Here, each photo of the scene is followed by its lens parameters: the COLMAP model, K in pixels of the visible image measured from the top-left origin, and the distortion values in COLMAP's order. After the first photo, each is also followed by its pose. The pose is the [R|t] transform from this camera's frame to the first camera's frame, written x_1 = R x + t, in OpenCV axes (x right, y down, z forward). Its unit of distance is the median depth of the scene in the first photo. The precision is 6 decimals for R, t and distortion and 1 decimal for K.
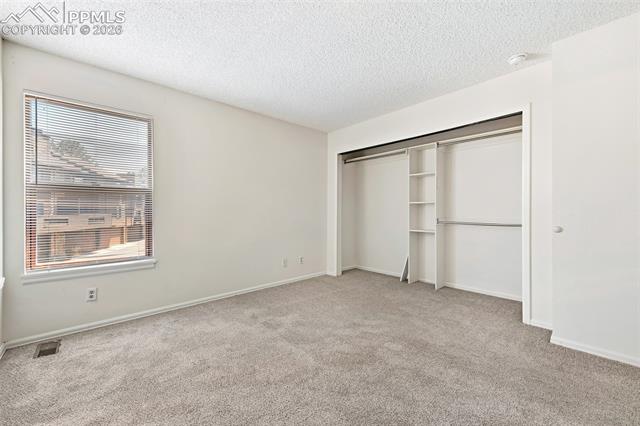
lens RADIAL K [[263.6, 0, 321.3], [0, 263.6, 214.8], [0, 0, 1]] dist [-0.000758, -0.000563]
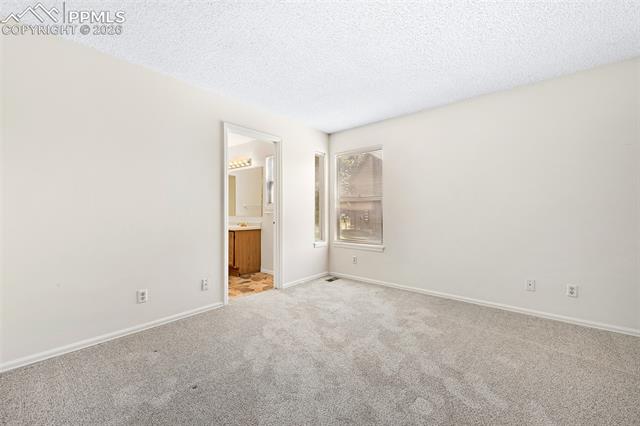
lens RADIAL K [[263.6, 0, 323.4], [0, 263.6, 211.3], [0, 0, 1]] dist [-0.000758, -0.000563]
pose [[0.077904, 0.005274, -0.996947, 0.846781], [0.006667, 0.999961, 0.005811, -0.054050], [0.996939, -0.007099, 0.077866, 0.563132]]
